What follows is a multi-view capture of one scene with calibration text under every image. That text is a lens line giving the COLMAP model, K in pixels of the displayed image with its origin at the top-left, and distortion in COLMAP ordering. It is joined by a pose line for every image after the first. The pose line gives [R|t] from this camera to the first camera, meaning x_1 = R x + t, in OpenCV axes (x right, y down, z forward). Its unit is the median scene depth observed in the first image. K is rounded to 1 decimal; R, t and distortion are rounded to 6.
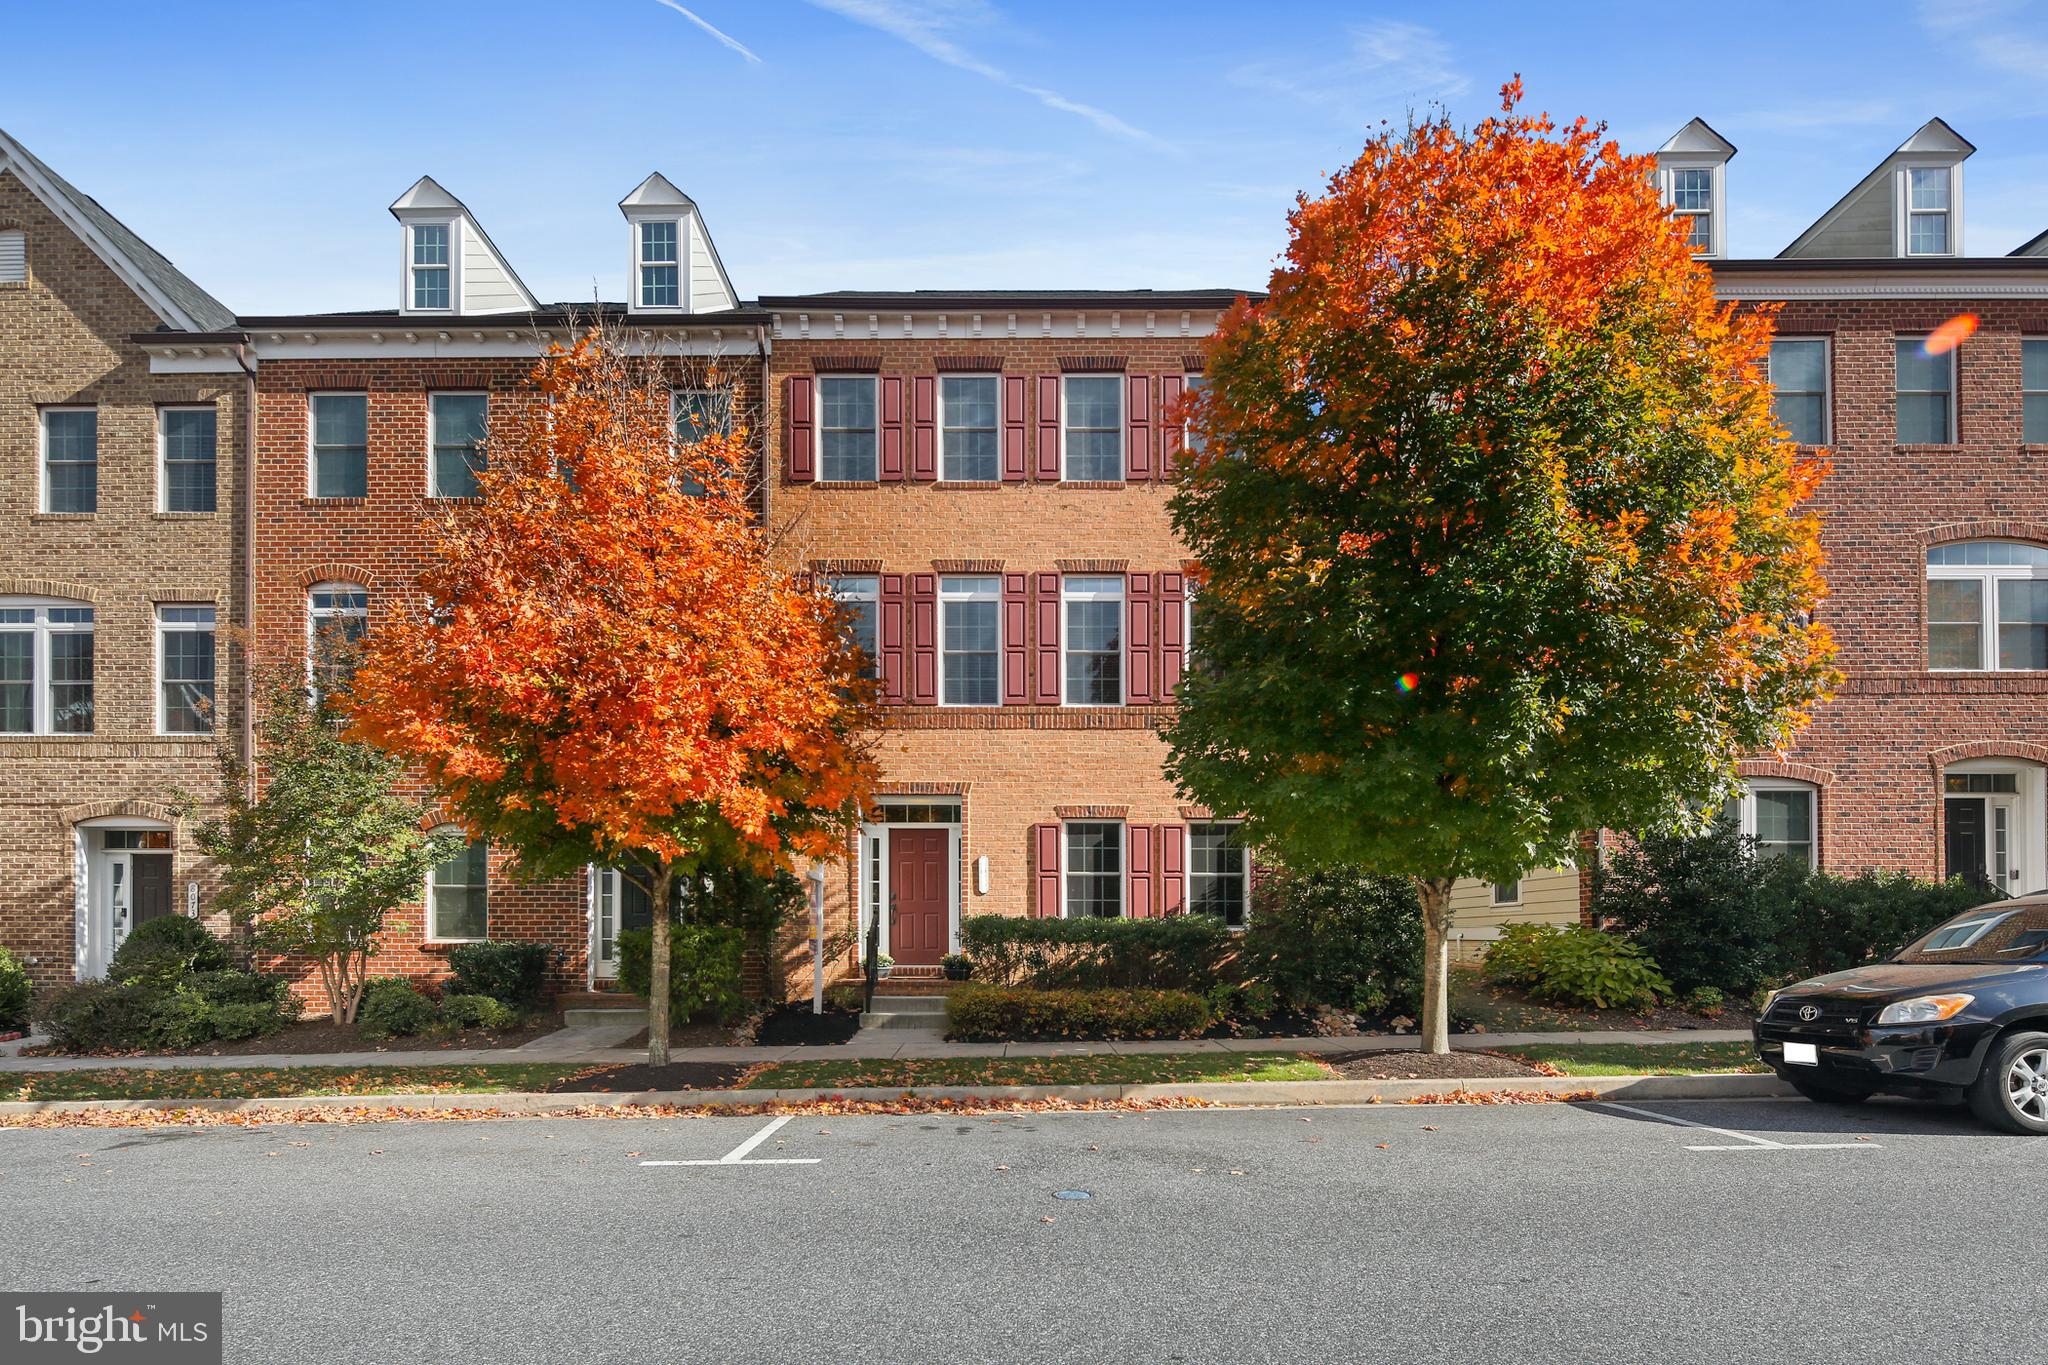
lens RADIAL K [[1015.9, 0, 1017.9], [0, 1015.9, 708.8], [0, 0, 1]] dist [-0.001598, -0.001130]
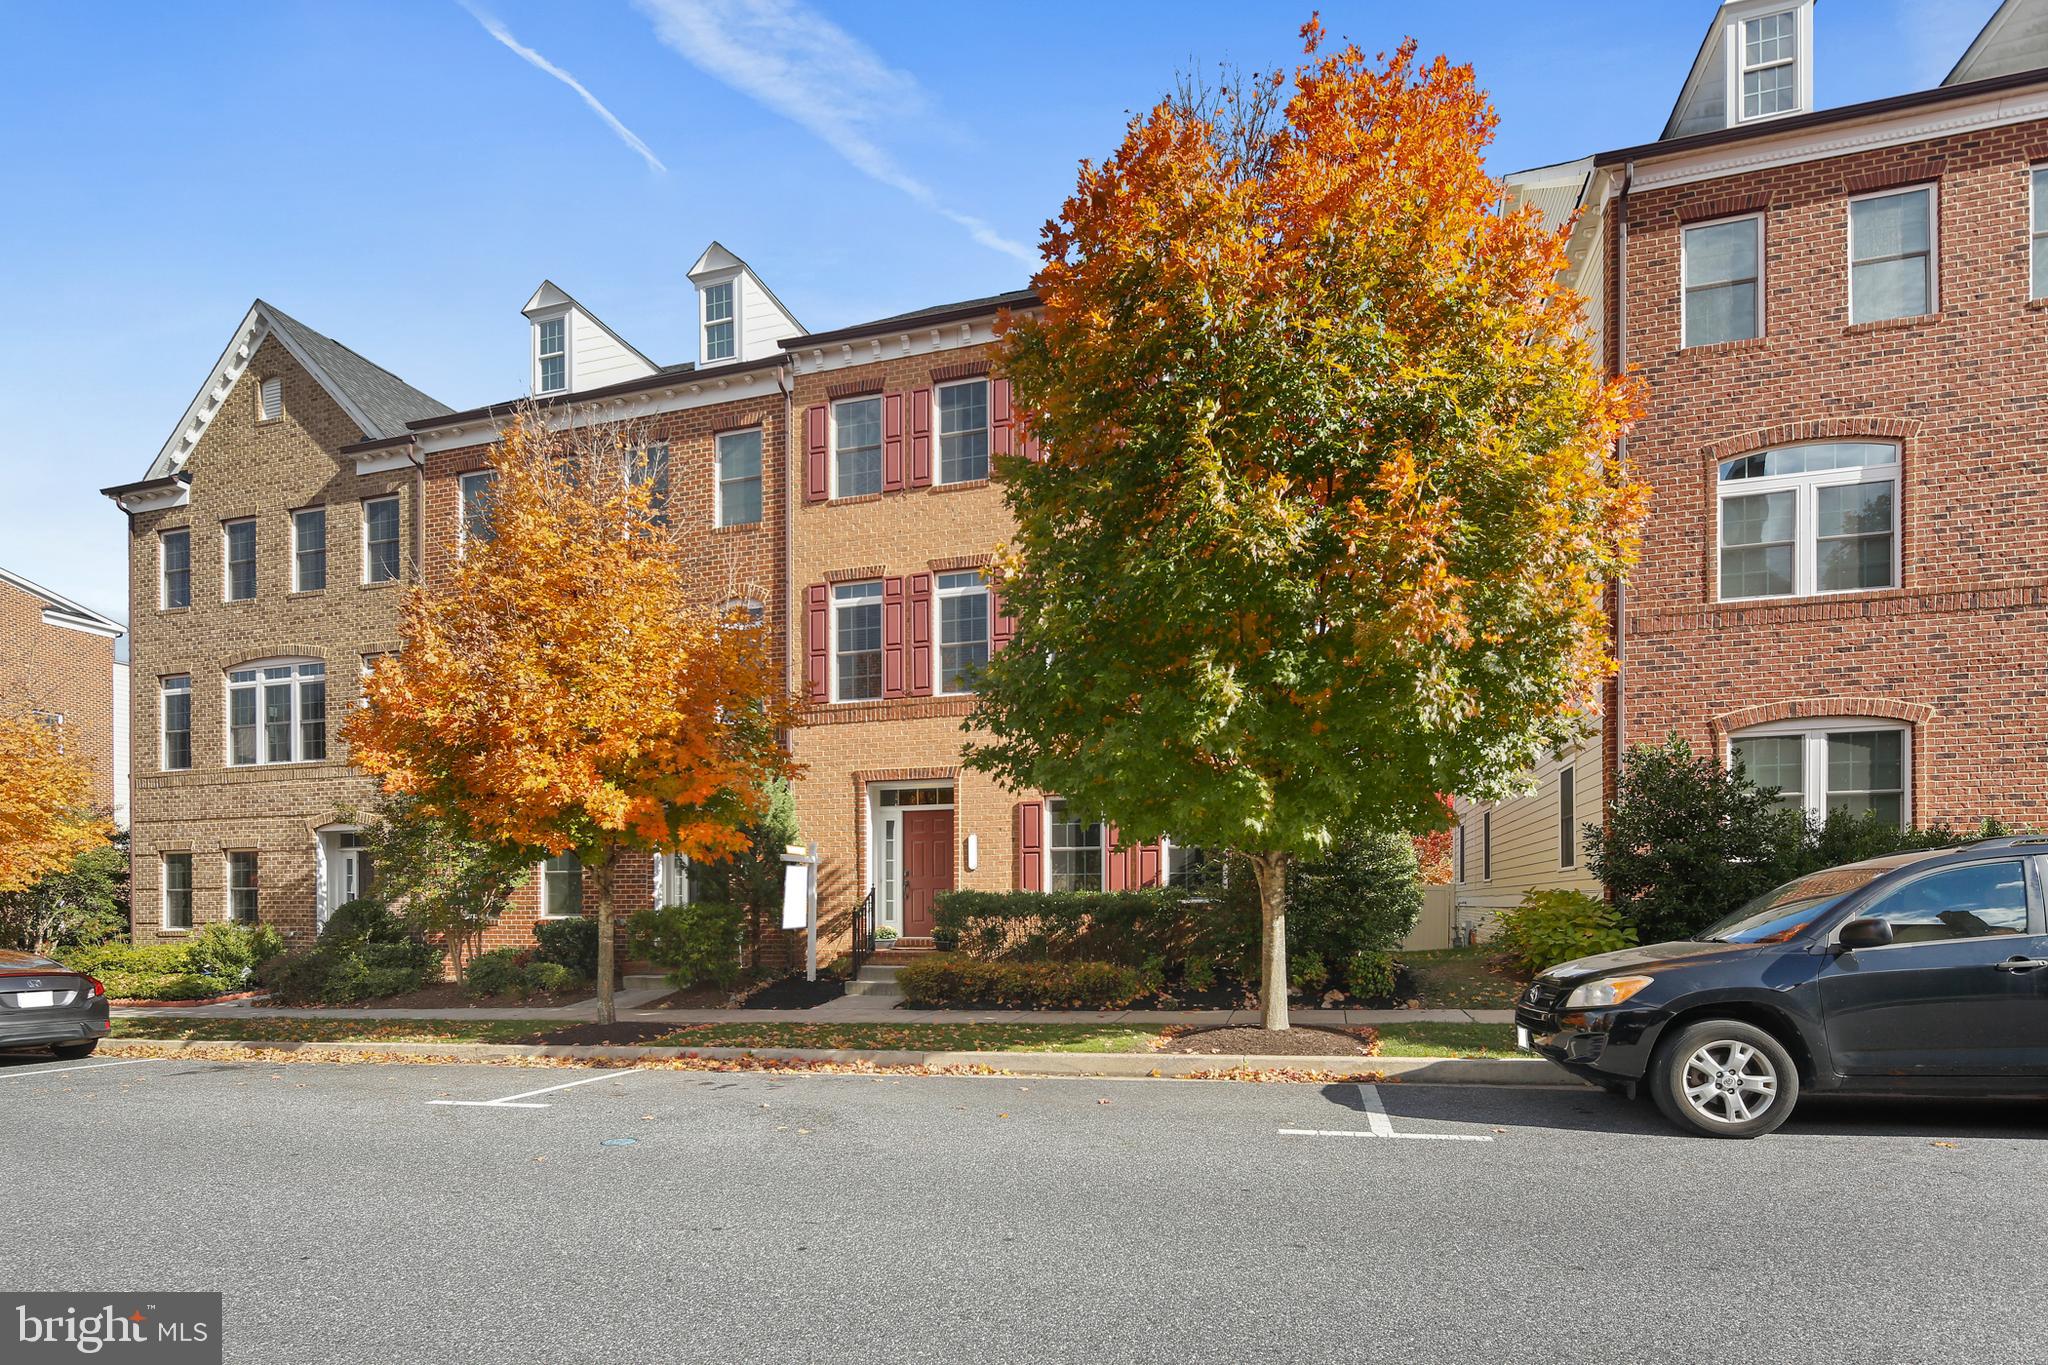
lens RADIAL K [[1000.1, 0, 1024.0], [0, 1000.1, 682.5], [0, 0, 1]] dist [-0.001338, -0.000815]
pose [[0.961646, -0.068741, -0.265541, 0.308736], [0.069790, 0.997547, -0.005497, -0.004935], [0.265267, -0.013246, 0.964084, 0.003914]]
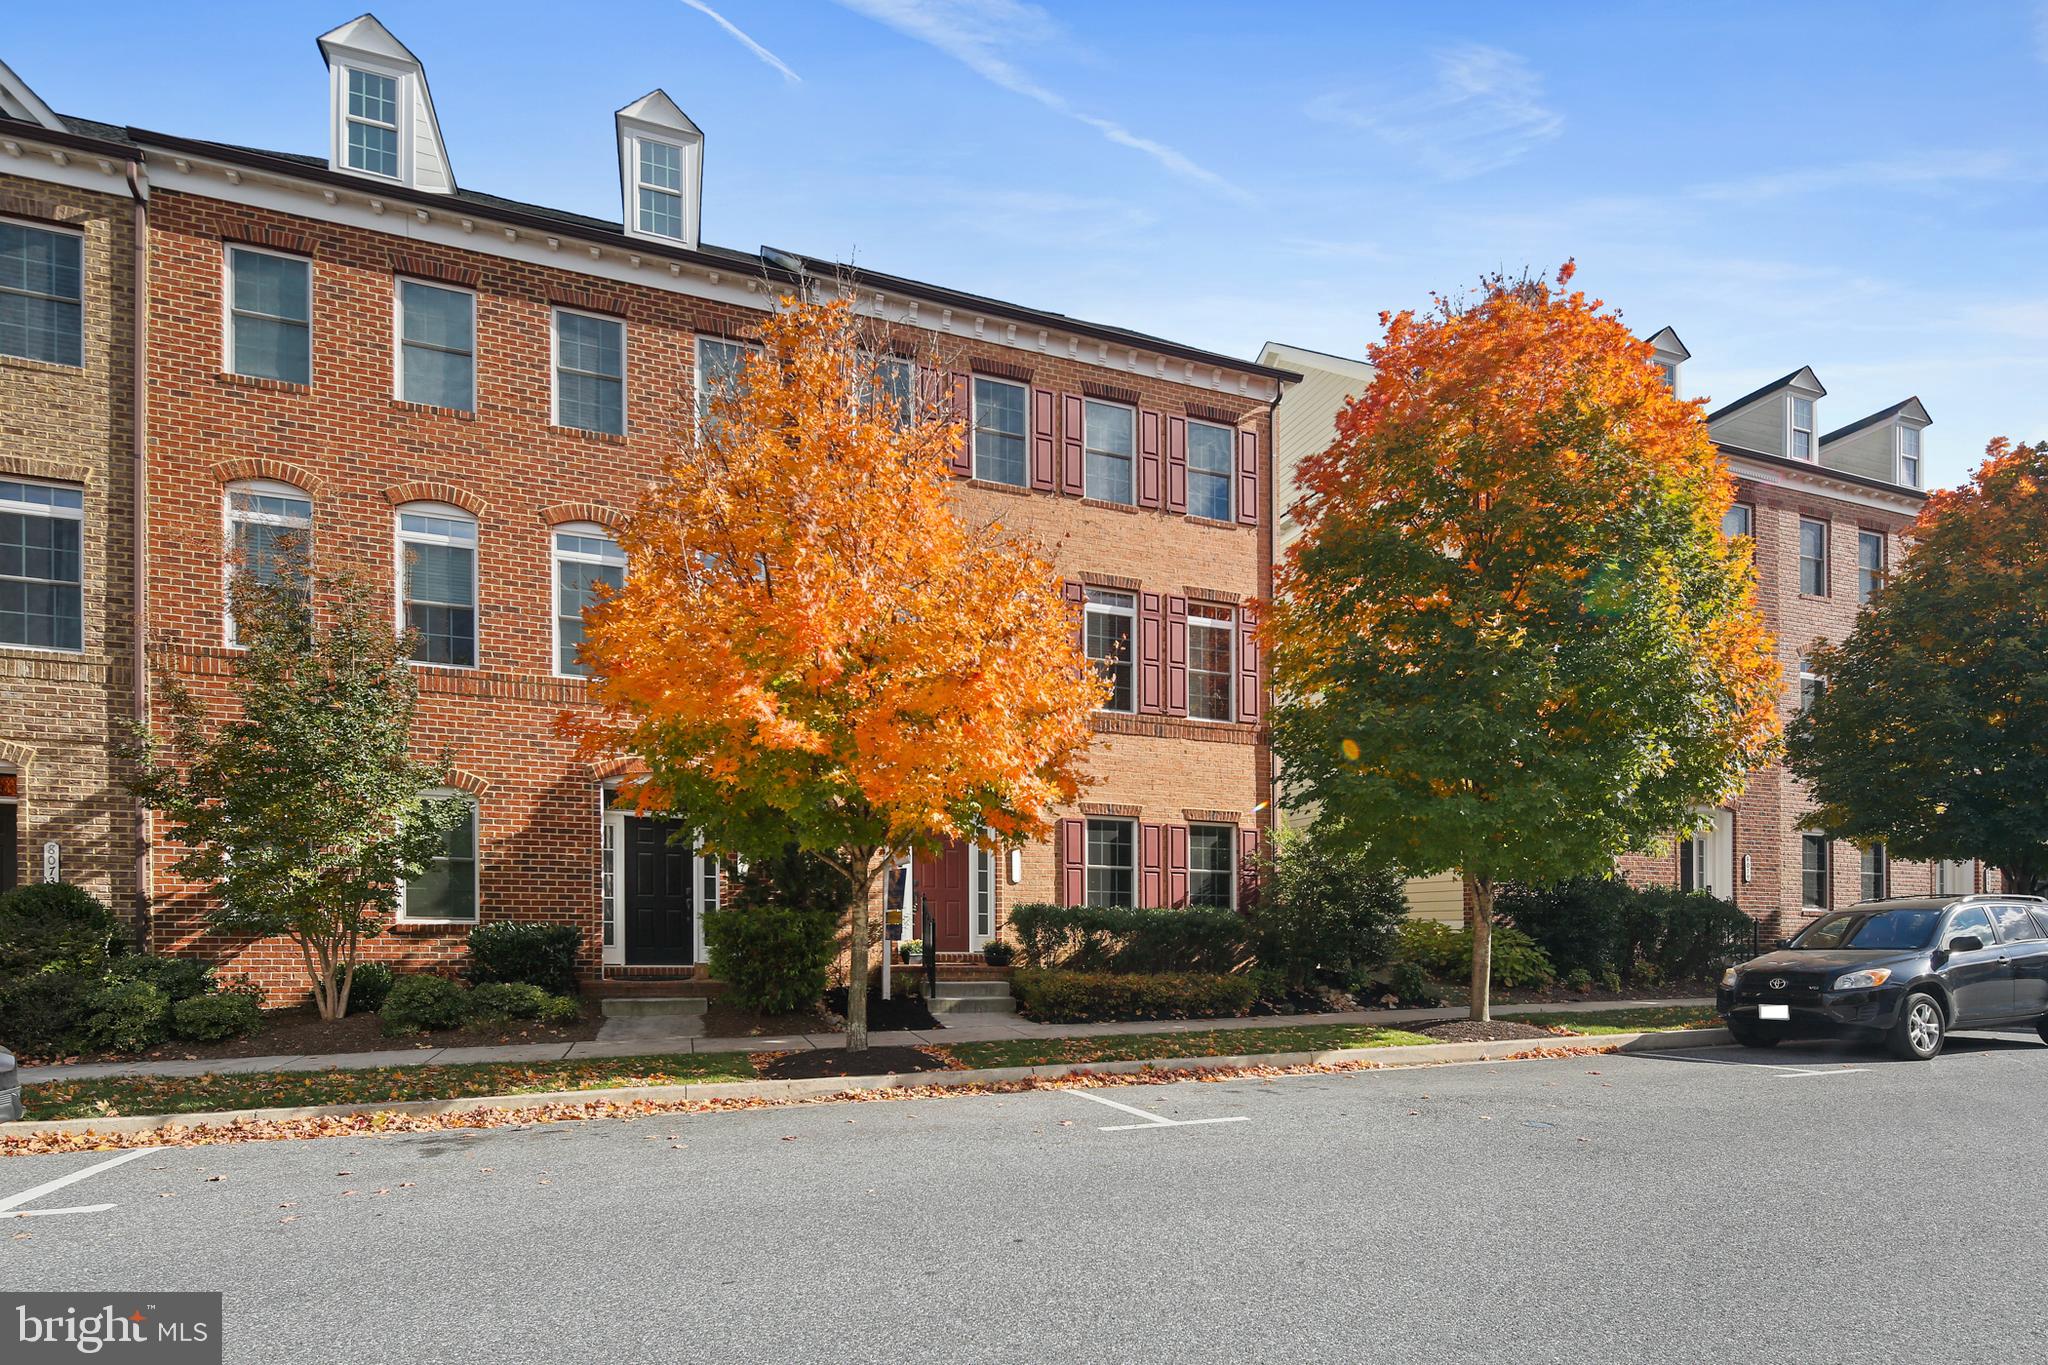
lens RADIAL K [[1023.3, 0, 1063.3], [0, 1023.3, 690.1], [0, 0, 1]] dist [-0.002043, -0.000938]
pose [[0.933141, 0.091971, 0.347547, -0.370010], [-0.089384, 0.995720, -0.023504, 0.004746], [-0.348221, -0.009133, 0.937368, -0.001679]]
